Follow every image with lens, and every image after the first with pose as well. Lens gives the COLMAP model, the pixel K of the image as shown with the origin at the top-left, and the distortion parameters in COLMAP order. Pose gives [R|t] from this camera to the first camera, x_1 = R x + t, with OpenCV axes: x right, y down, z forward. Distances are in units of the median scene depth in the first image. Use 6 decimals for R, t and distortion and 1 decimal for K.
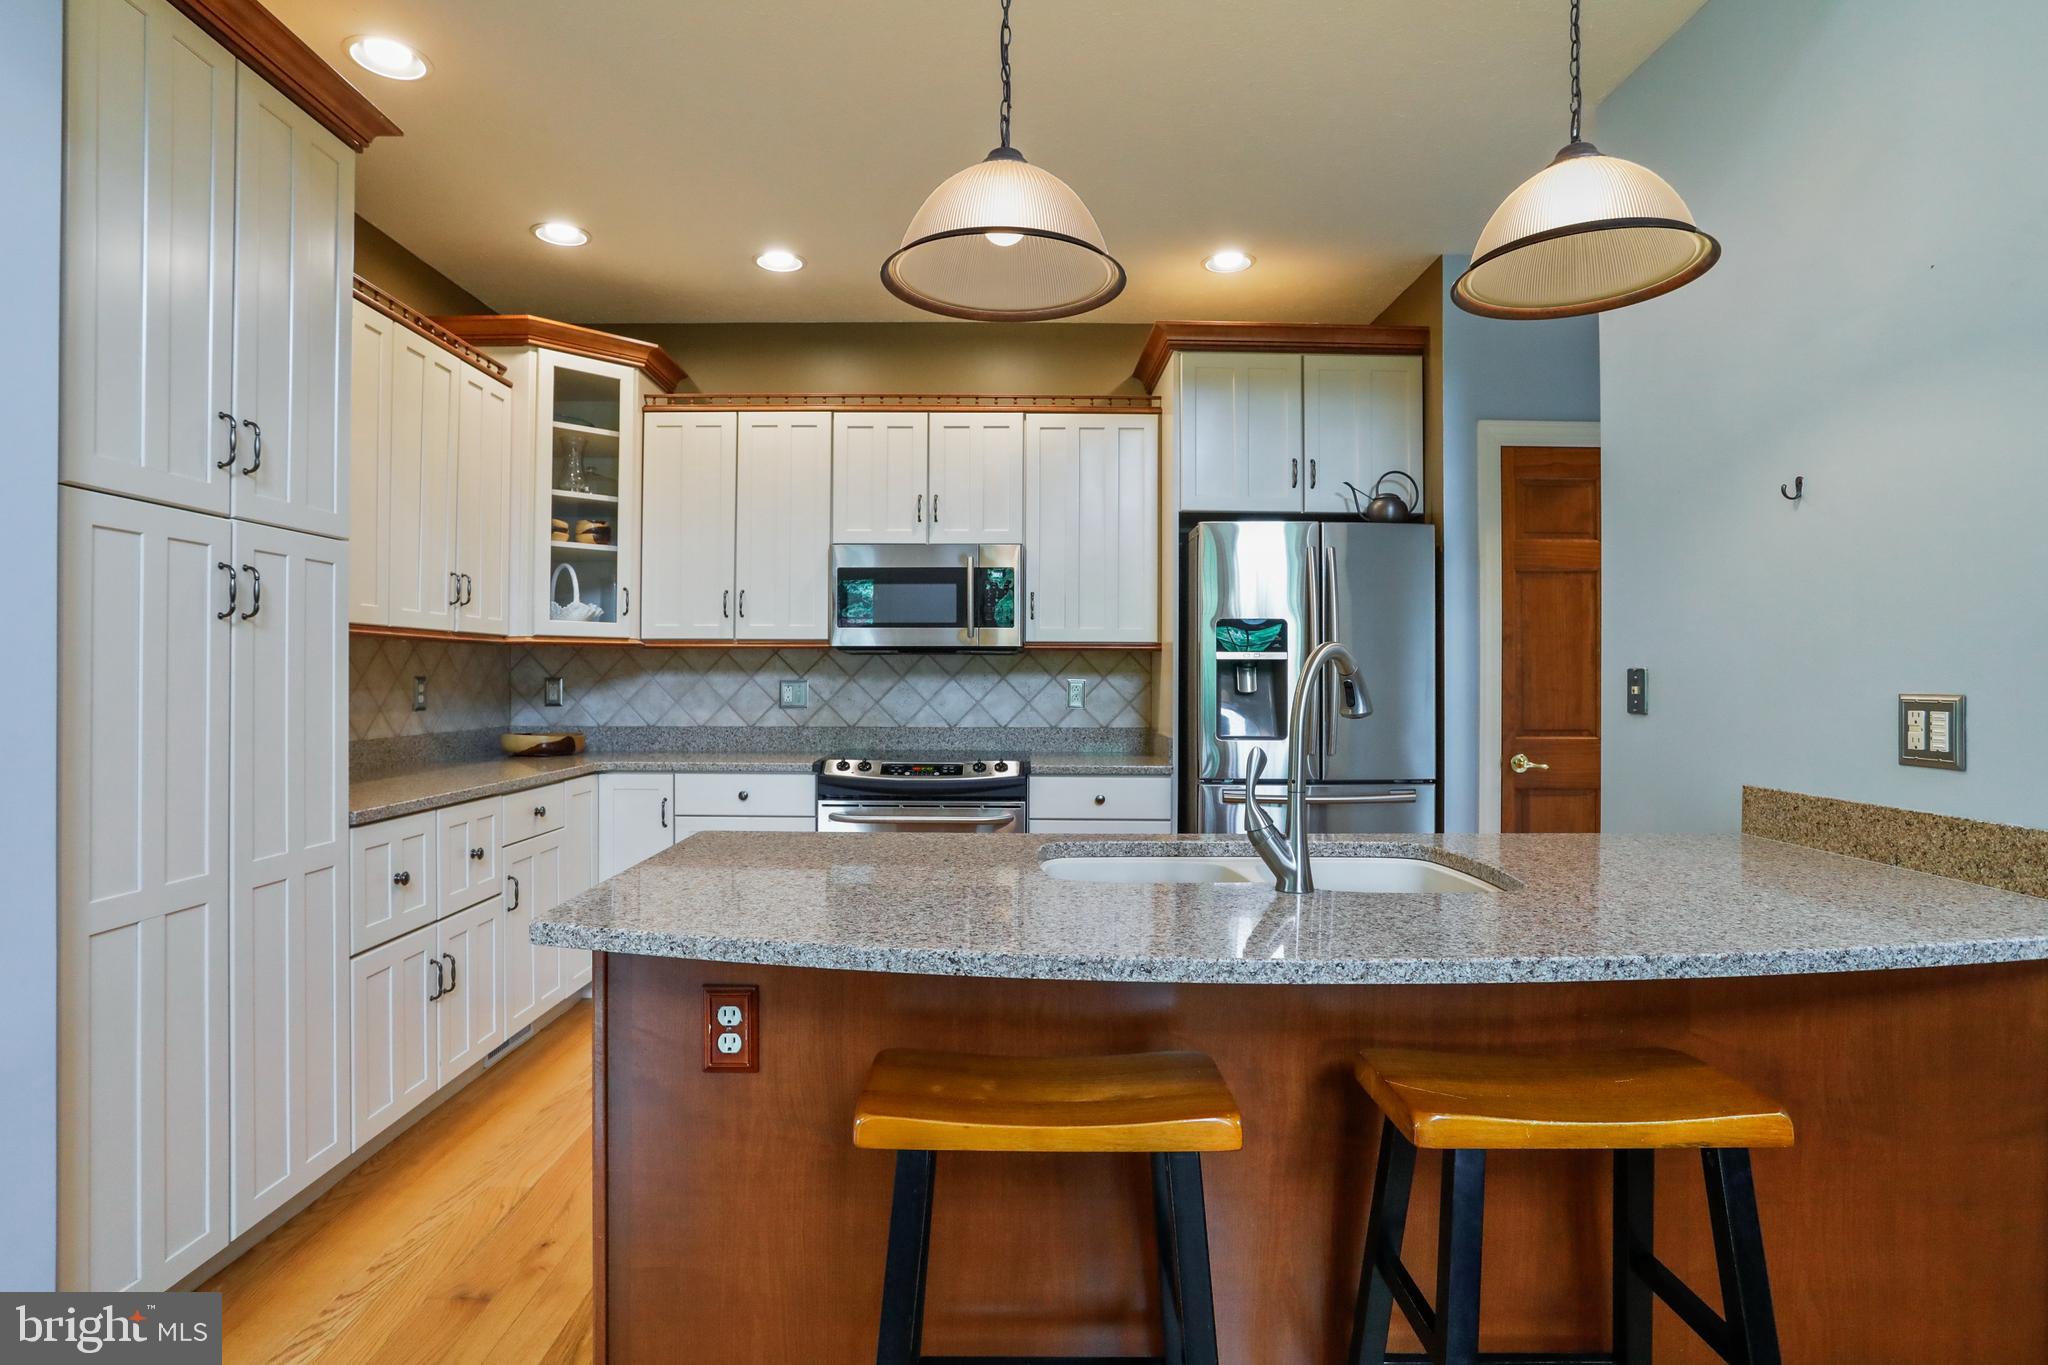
lens RADIAL K [[1073.3, 0, 1023.7], [0, 1073.3, 666.1], [0, 0, 1]] dist [-0.052276, 0.003941]
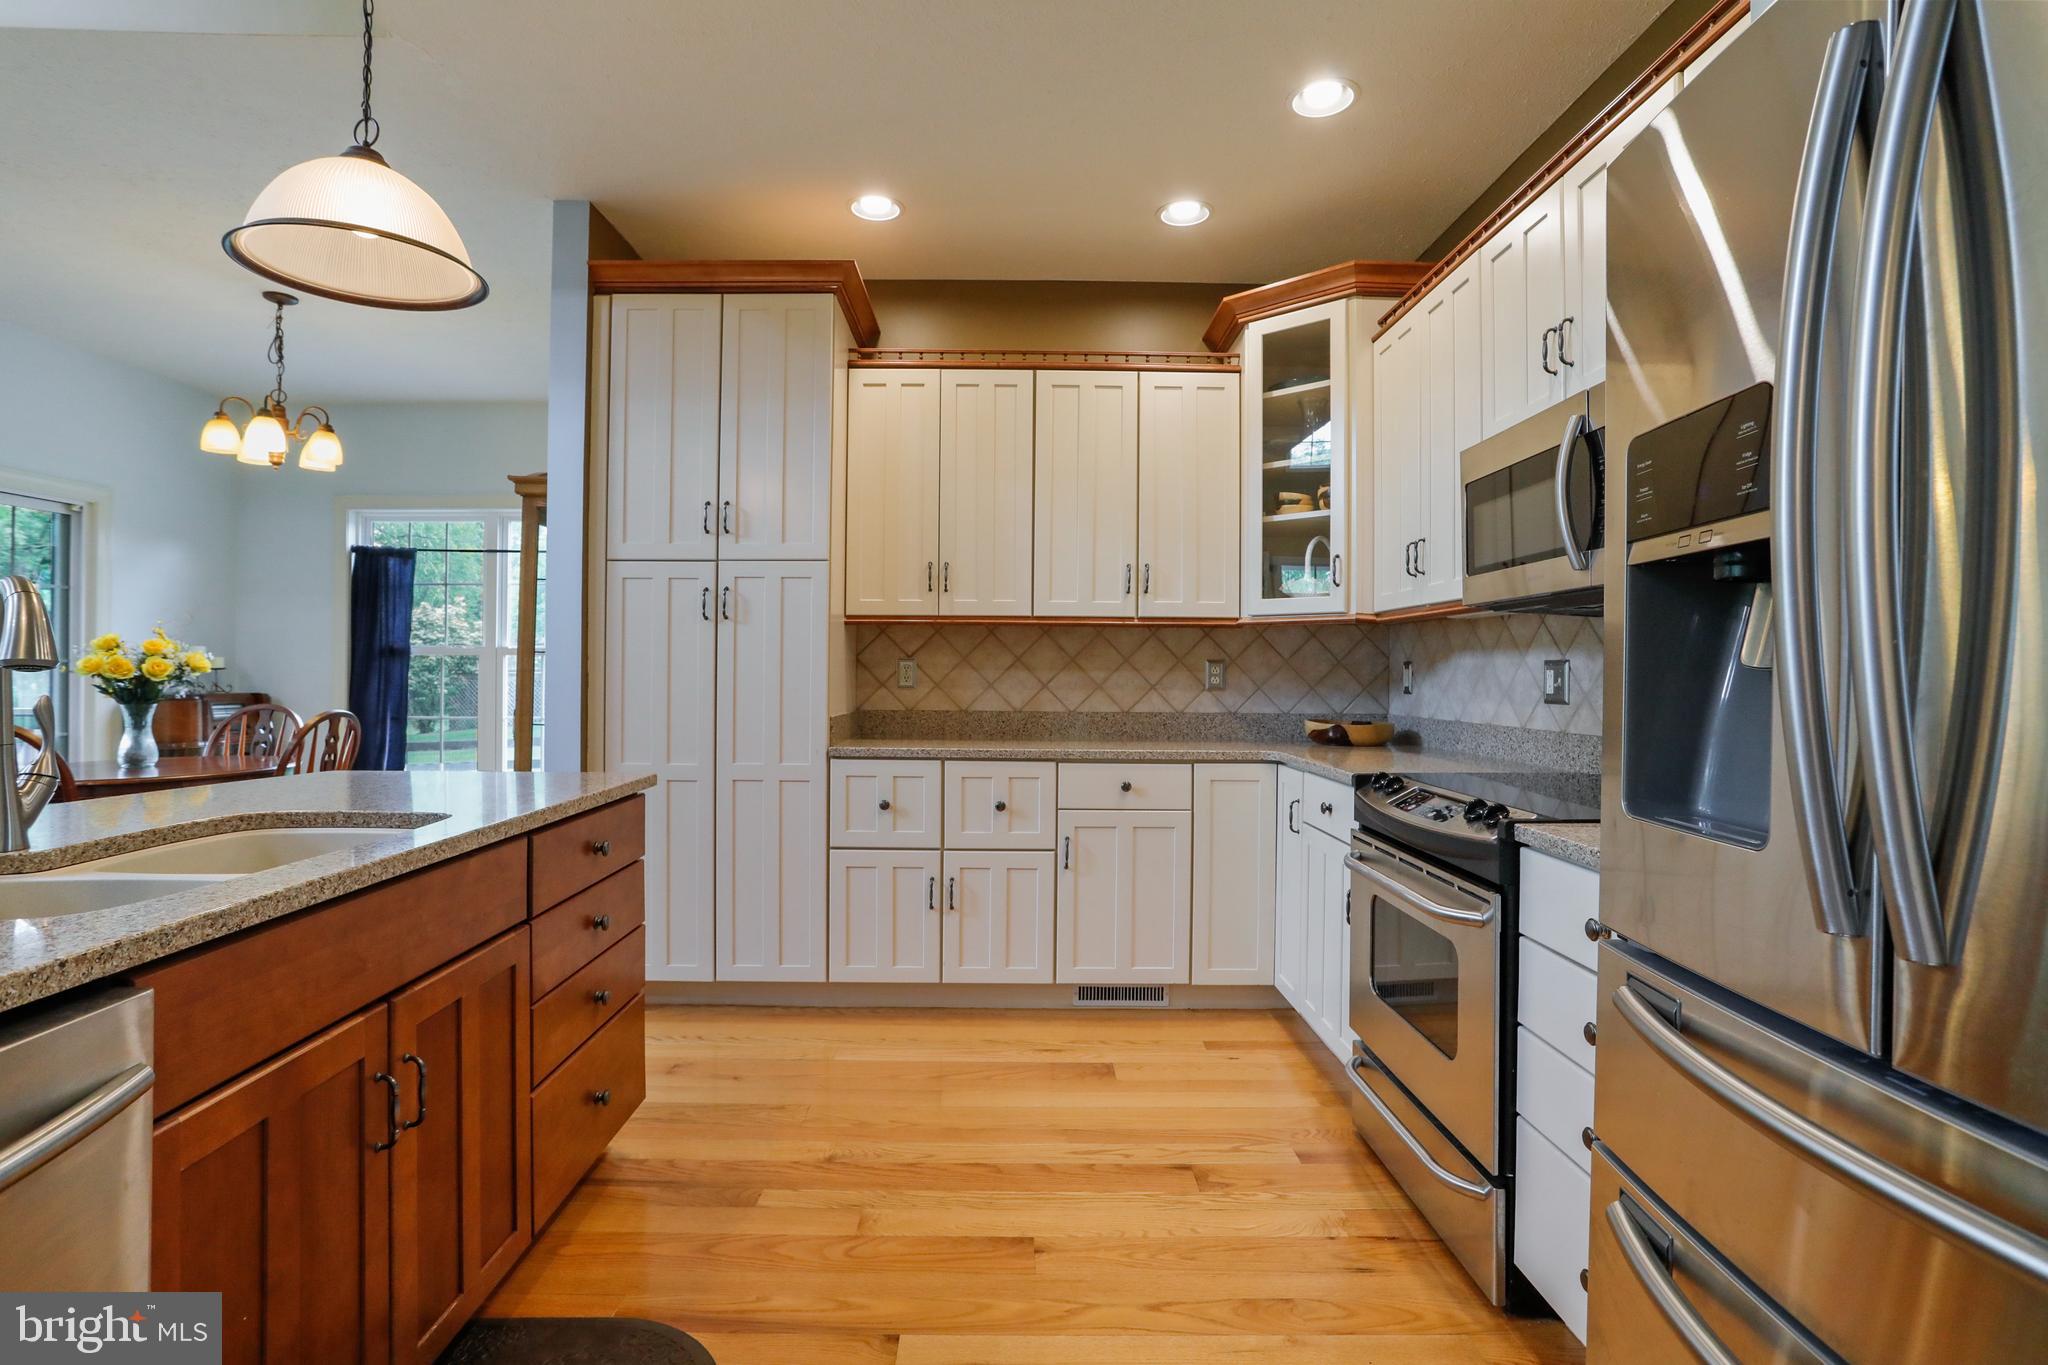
lens RADIAL K [[999.6, 0, 1027.8], [0, 999.6, 670.9], [0, 0, 1]] dist [-0.032783, 0.002974]
pose [[-0.006528, -0.002938, -0.999974, 0.458036], [0.002585, 0.999992, -0.002955, 0.023571], [0.999975, -0.002604, -0.006520, 0.792274]]
